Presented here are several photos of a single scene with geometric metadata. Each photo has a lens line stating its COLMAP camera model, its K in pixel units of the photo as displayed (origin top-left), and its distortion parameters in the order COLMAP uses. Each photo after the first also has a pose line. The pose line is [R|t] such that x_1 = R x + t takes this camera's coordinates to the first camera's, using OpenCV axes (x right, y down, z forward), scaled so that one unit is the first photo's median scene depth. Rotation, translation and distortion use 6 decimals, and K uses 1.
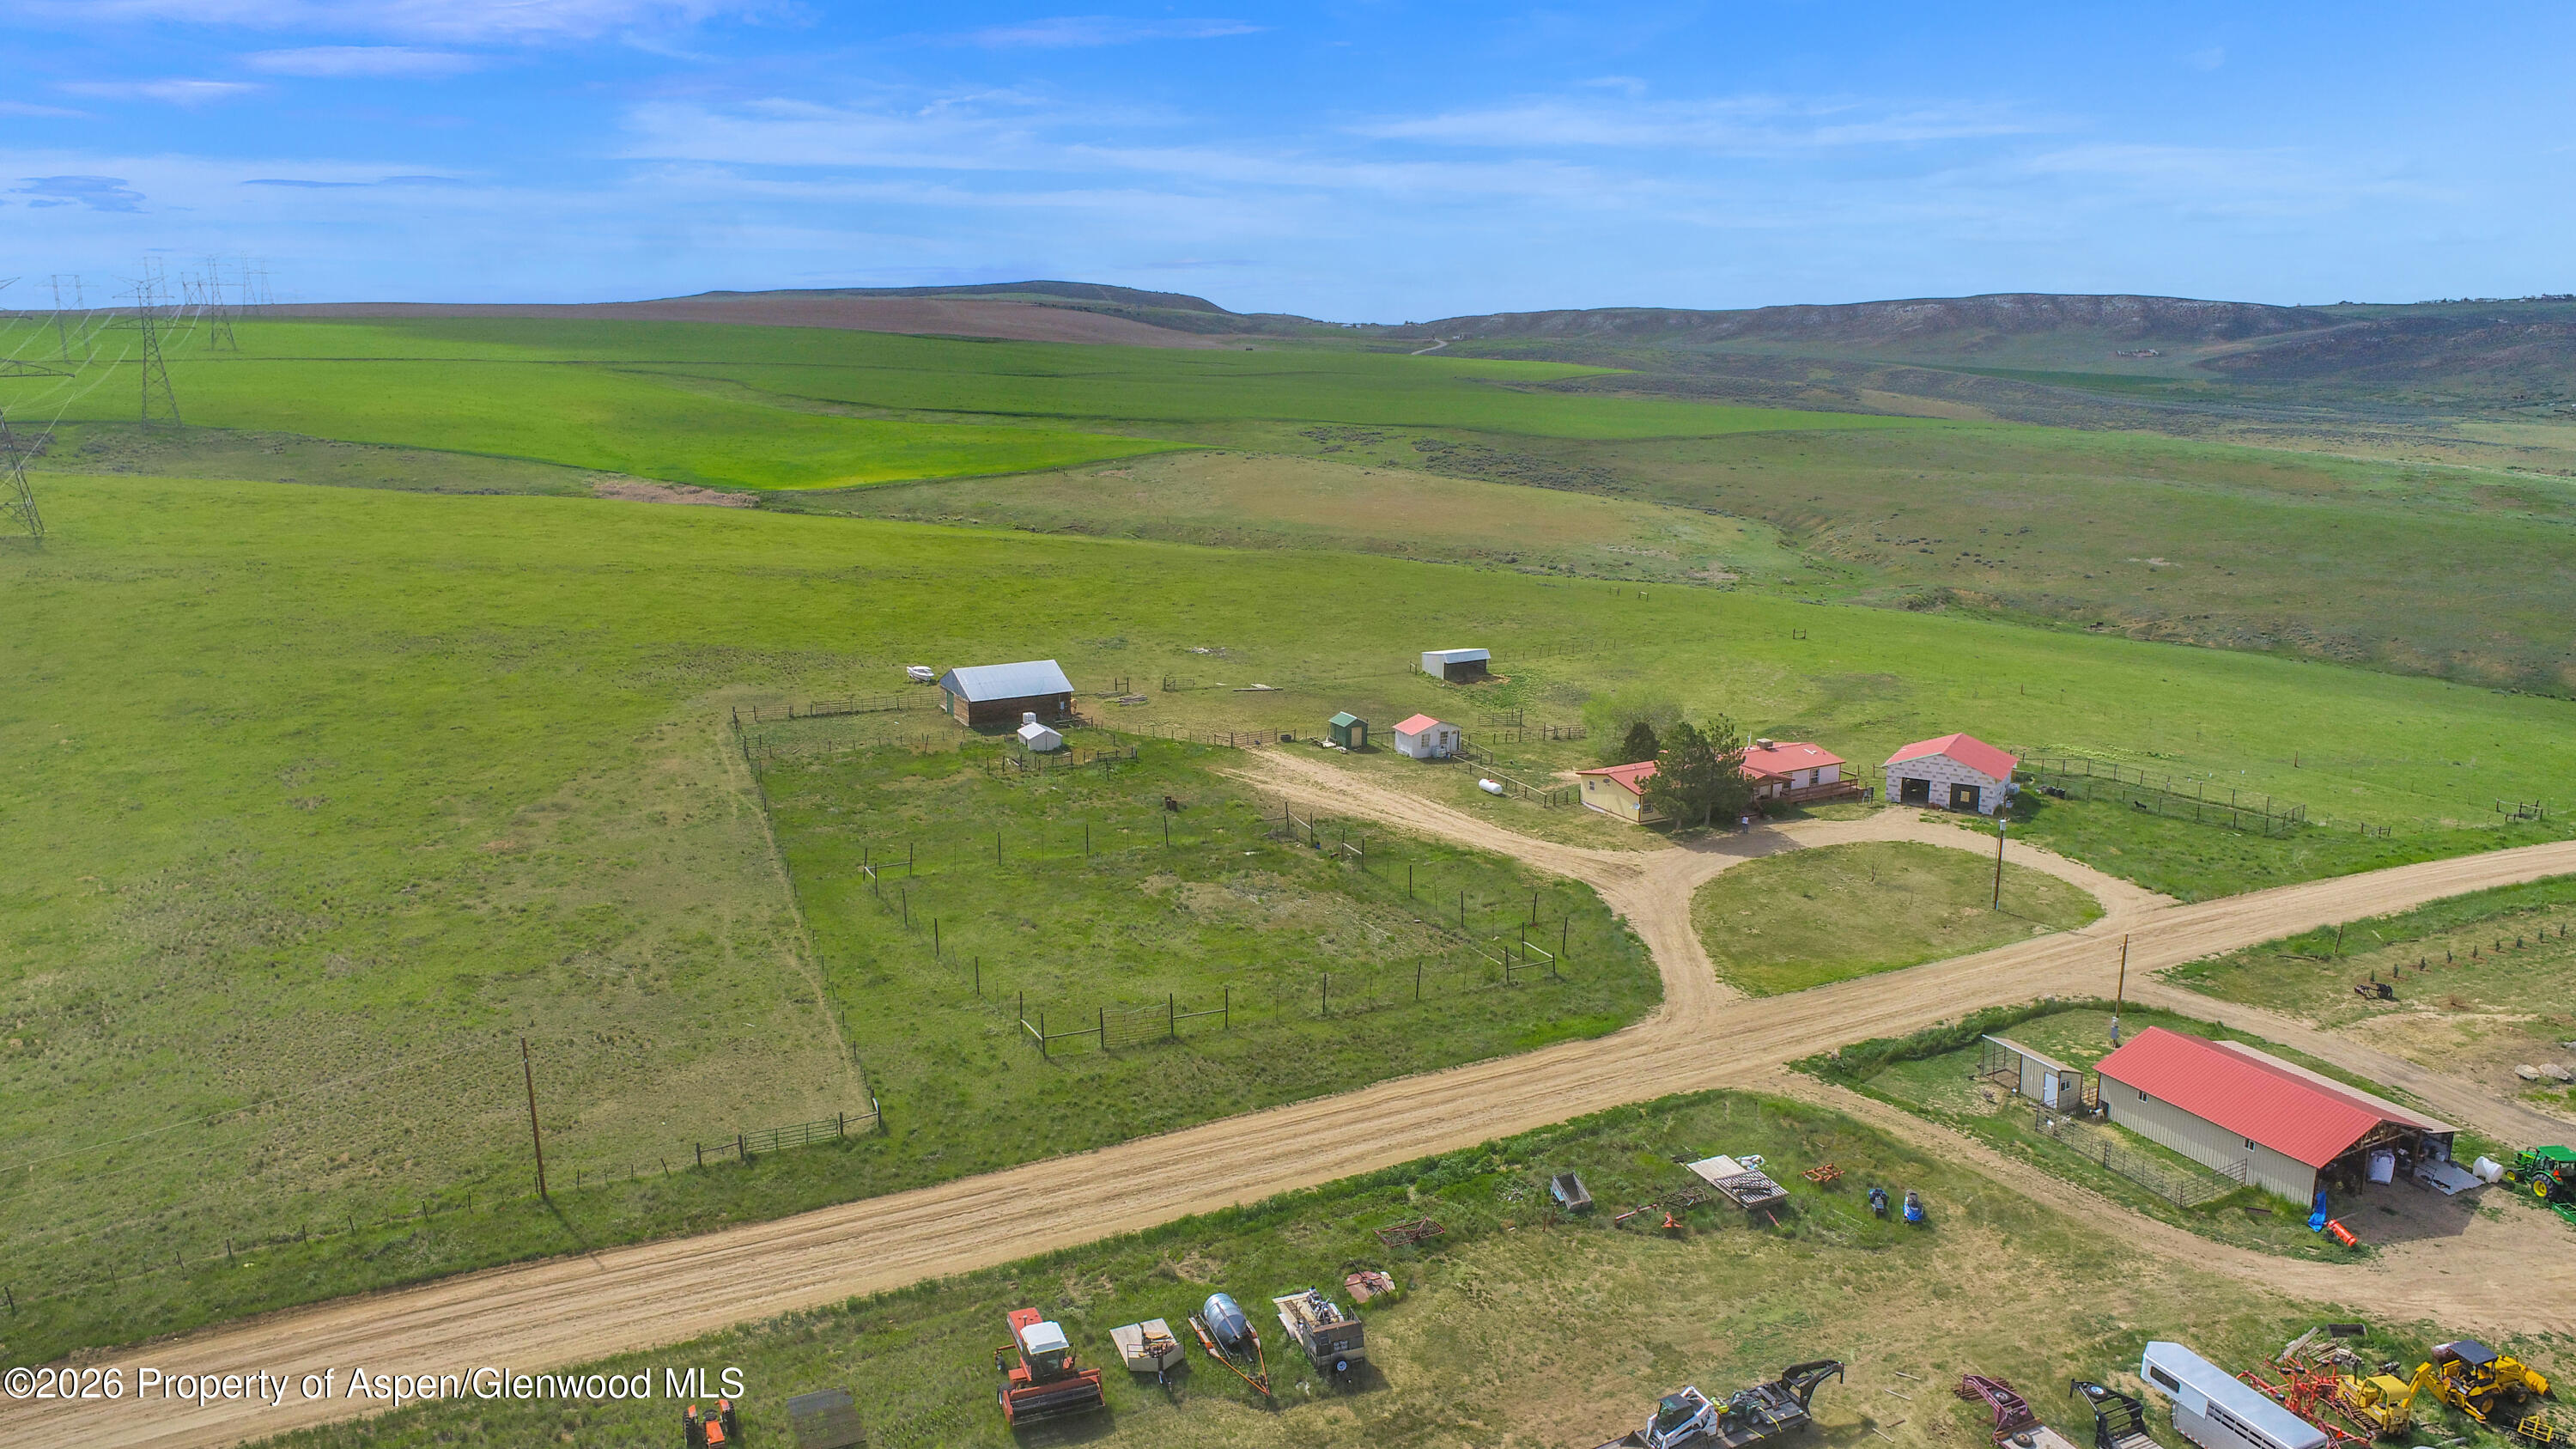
lens RADIAL K [[1780.8, 0, 1288.0], [0, 1780.8, 724.5], [0, 0, 1]] dist [-0.008373, -0.001957]
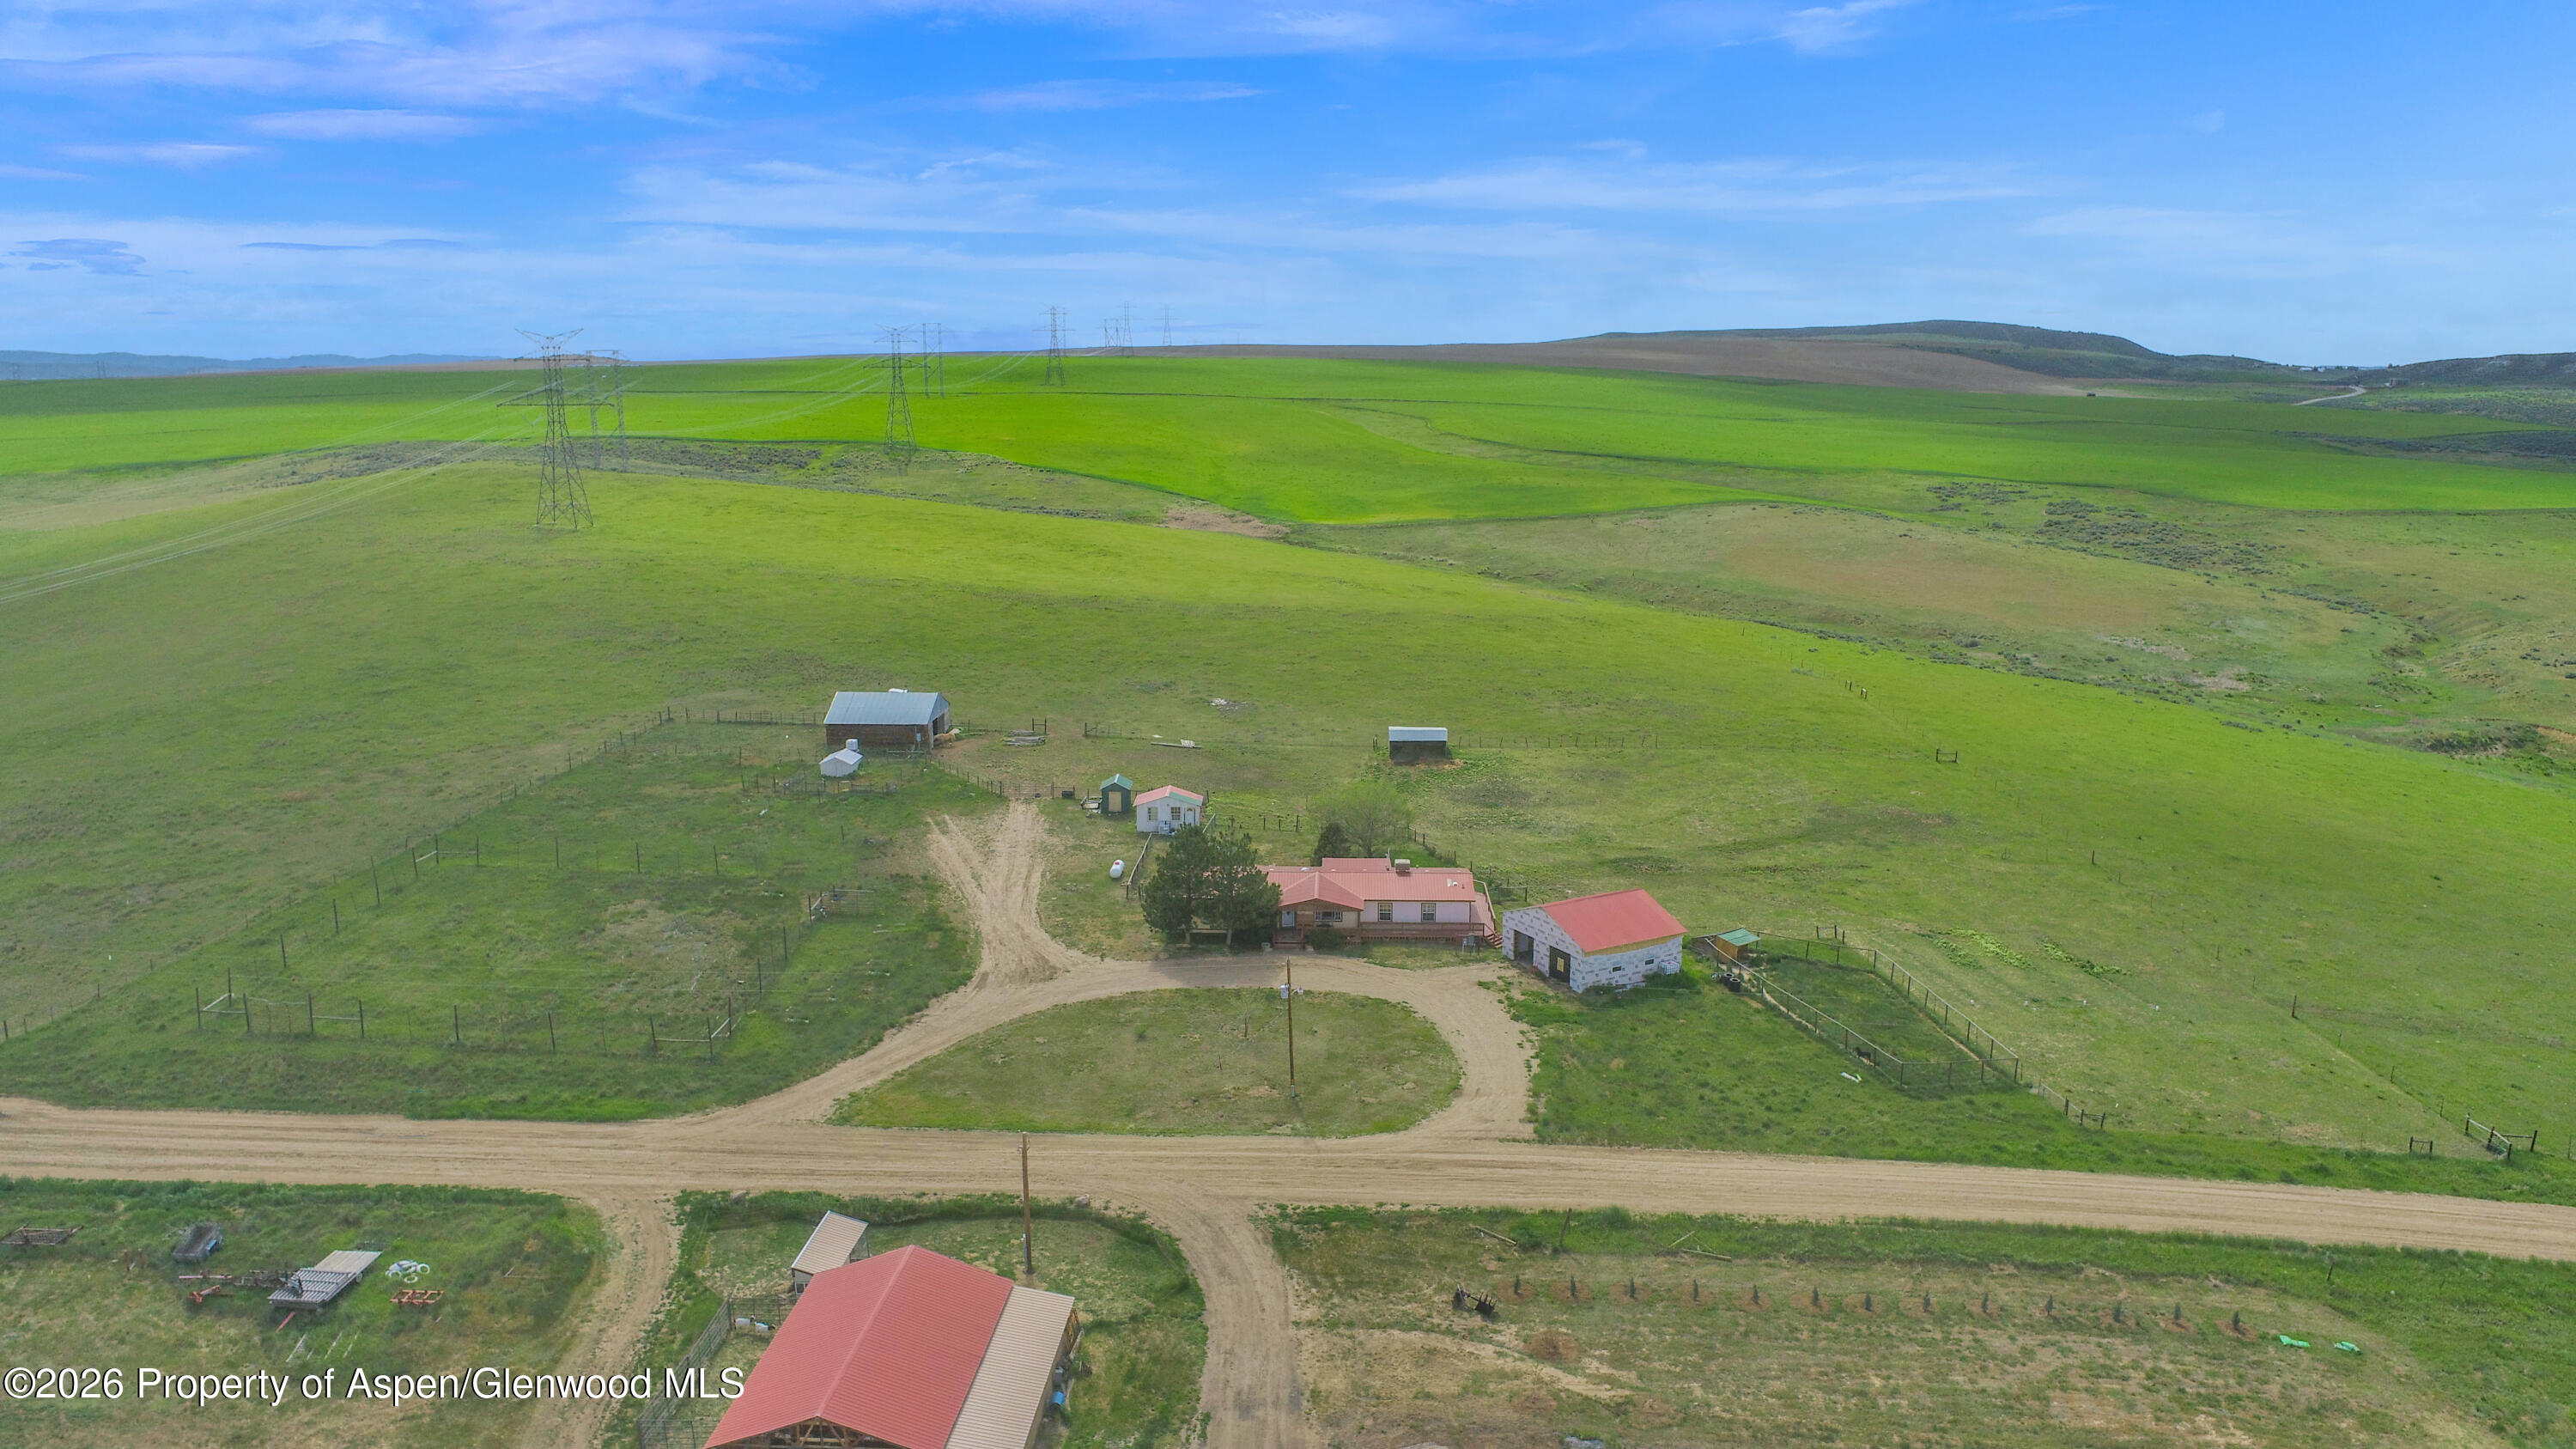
lens RADIAL K [[1748.3, 0, 1288.0], [0, 1748.3, 724.5], [0, 0, 1]] dist [-0.006306, -0.002763]
pose [[0.863773, 0.104000, -0.493031, 0.764140], [-0.112790, 0.993547, 0.011974, -0.073927], [0.491095, 0.045266, 0.869929, 0.286282]]
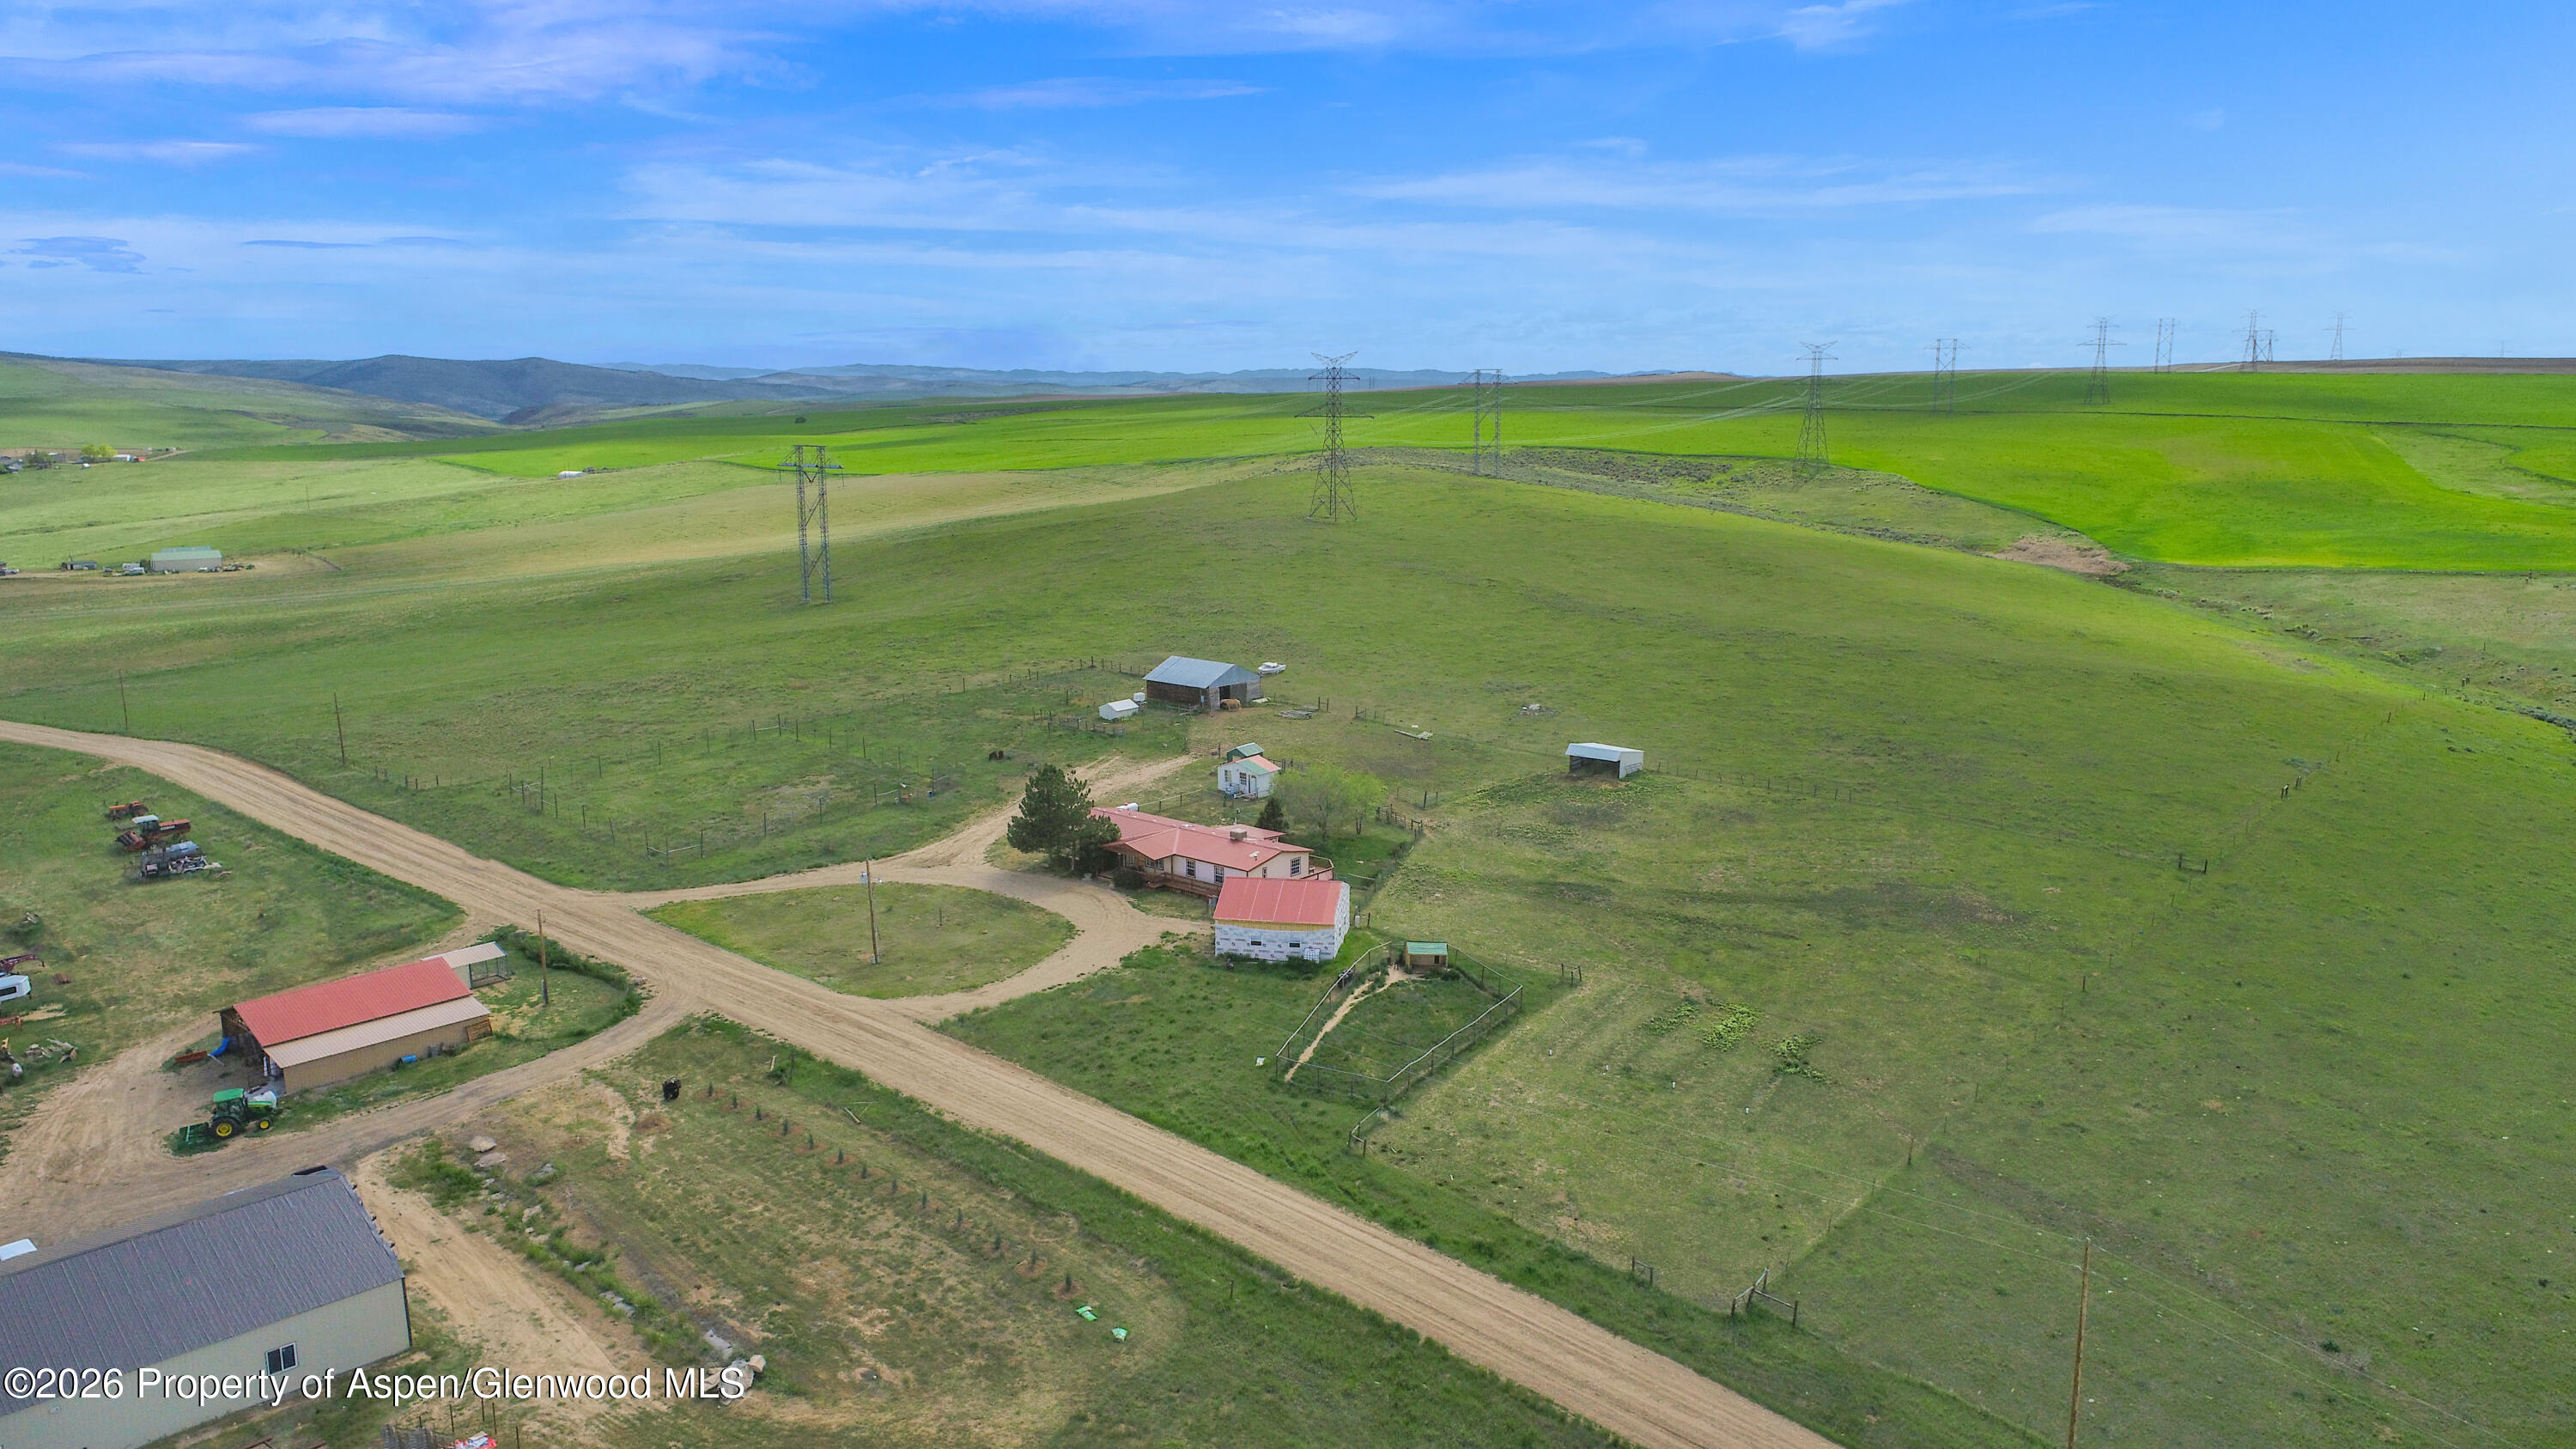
lens RADIAL K [[1774.5, 0, 1288.0], [0, 1774.5, 724.5], [0, 0, 1]] dist [0.004514, 0.001780]
pose [[0.357039, 0.179037, -0.916771, 1.383434], [-0.204401, 0.972648, 0.110345, -0.190546], [0.911451, 0.147991, 0.383869, 0.790449]]
